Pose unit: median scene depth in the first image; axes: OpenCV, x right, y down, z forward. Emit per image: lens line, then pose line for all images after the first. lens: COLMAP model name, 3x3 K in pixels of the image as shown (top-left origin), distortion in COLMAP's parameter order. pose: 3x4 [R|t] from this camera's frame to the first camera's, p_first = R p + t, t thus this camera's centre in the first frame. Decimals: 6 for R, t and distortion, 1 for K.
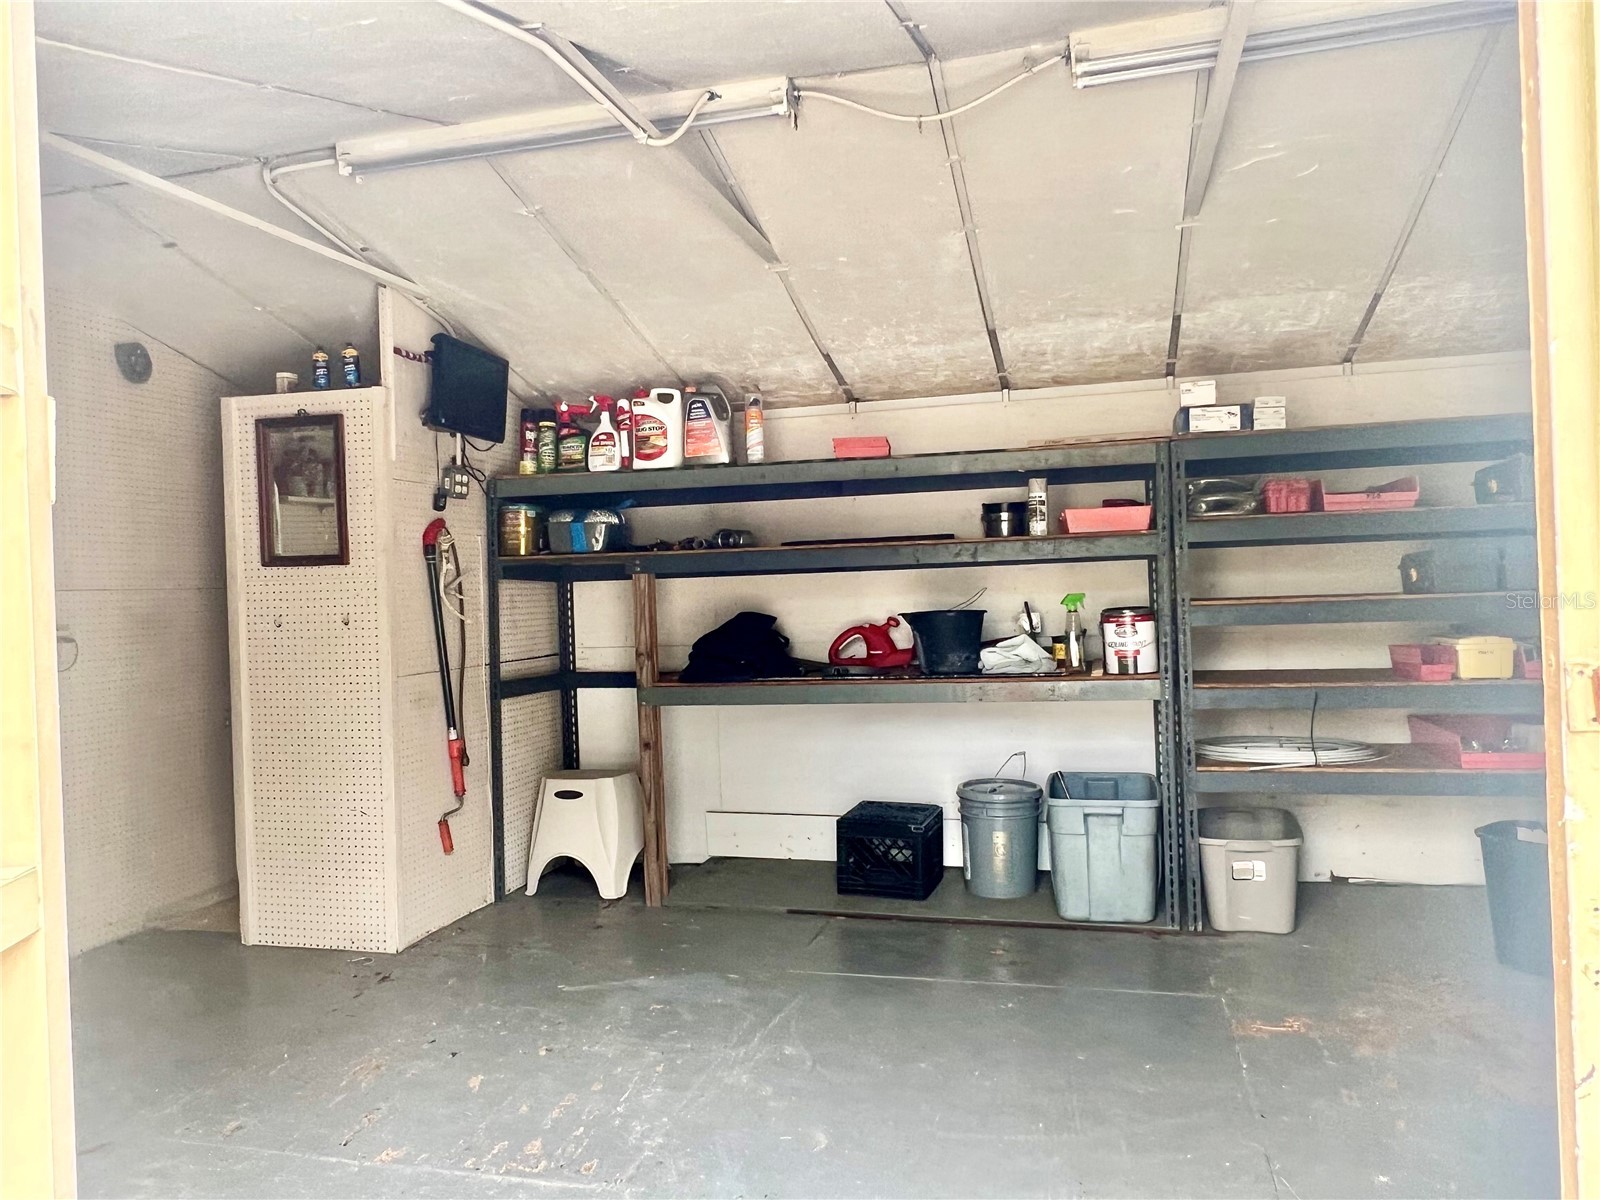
lens RADIAL K [[1119.9, 0, 800.0], [0, 1119.9, 600.0], [0, 0, 1]] dist [0.000238, -0.000292]
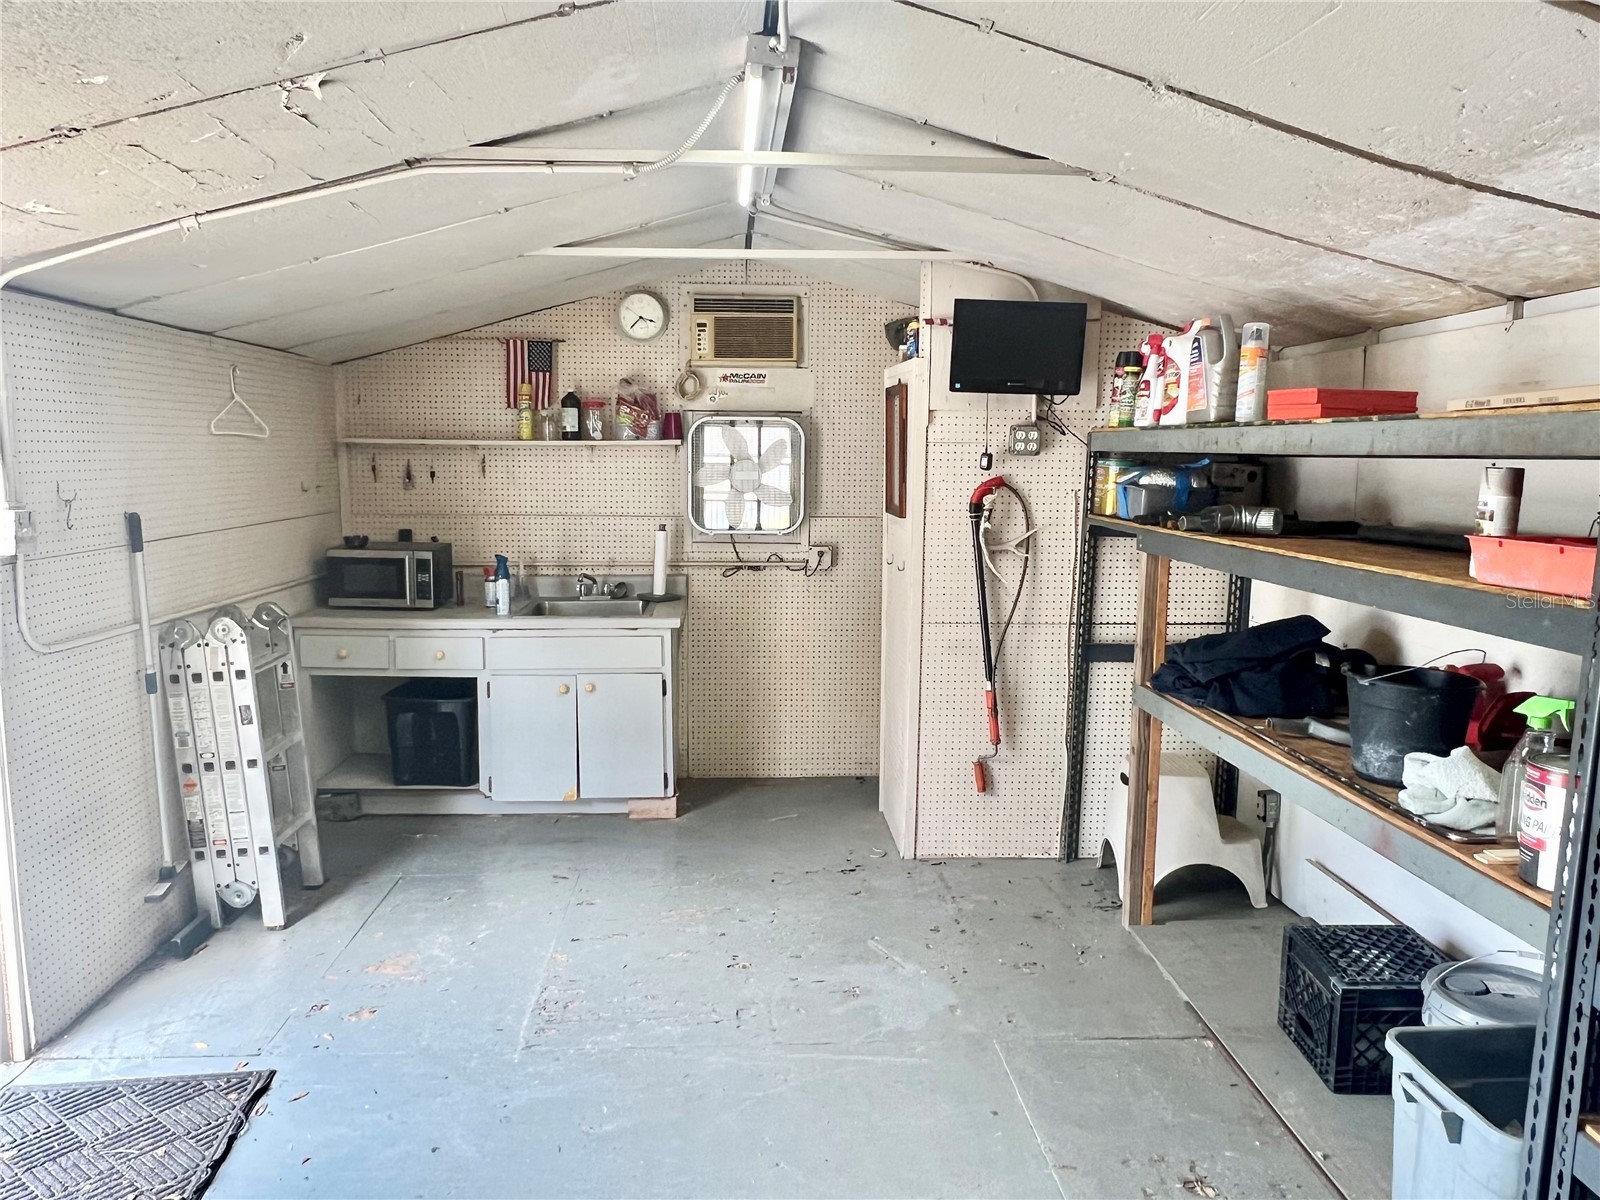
lens RADIAL K [[1119.9, 0, 800.0], [0, 1119.9, 600.0], [0, 0, 1]] dist [0.000238, -0.000292]
pose [[0.305989, 0.156435, -0.939095, 0.600824], [-0.029921, 0.987501, 0.154749, -0.114244], [0.951565, -0.019253, 0.306845, 0.509742]]
